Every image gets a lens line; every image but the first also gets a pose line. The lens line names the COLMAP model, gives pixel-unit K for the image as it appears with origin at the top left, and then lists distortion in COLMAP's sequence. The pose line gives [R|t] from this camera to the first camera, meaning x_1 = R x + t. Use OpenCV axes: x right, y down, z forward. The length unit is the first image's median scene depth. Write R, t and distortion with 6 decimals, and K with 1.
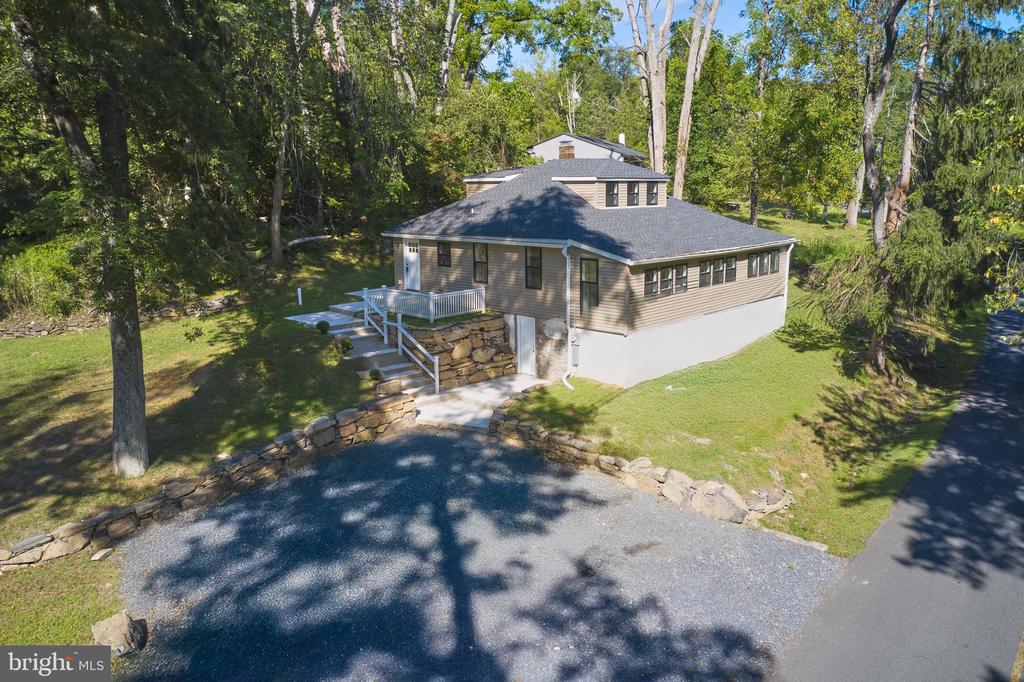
lens RADIAL K [[788.6, 0, 512.0], [0, 788.6, 341.0], [0, 0, 1]] dist [0.005818, 0.000735]
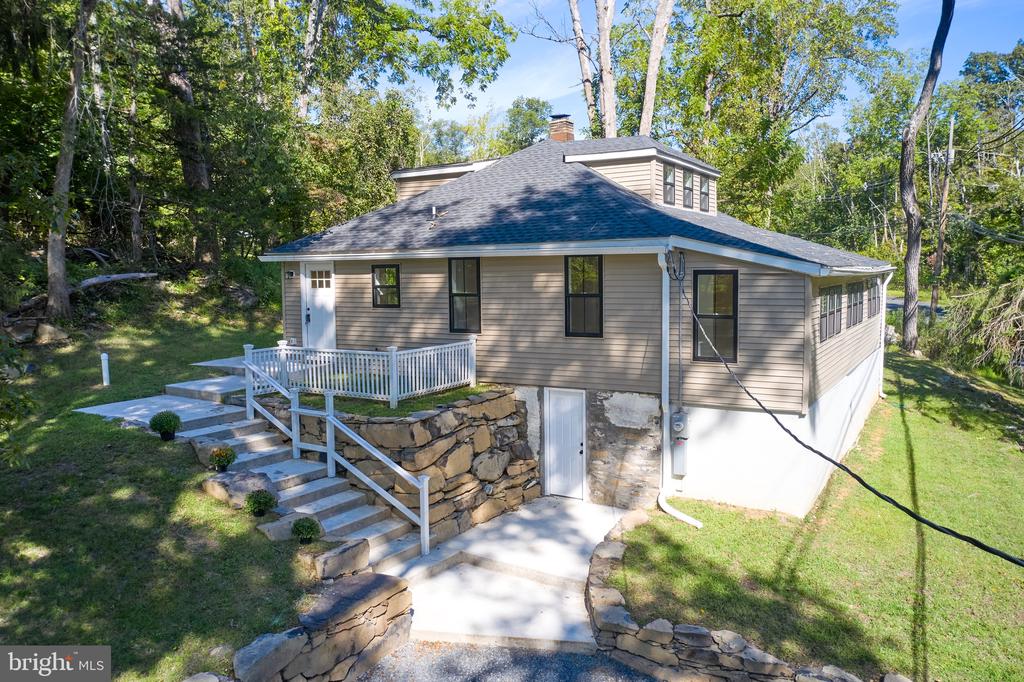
lens RADIAL K [[804.8, 0, 512.0], [0, 804.8, 341.0], [0, 0, 1]] dist [-0.007656, -0.000079]
pose [[0.974010, -0.022467, 0.225386, -0.139371], [0.046969, 0.993473, -0.103947, -0.007936], [-0.221580, 0.111831, 0.968709, 0.466506]]
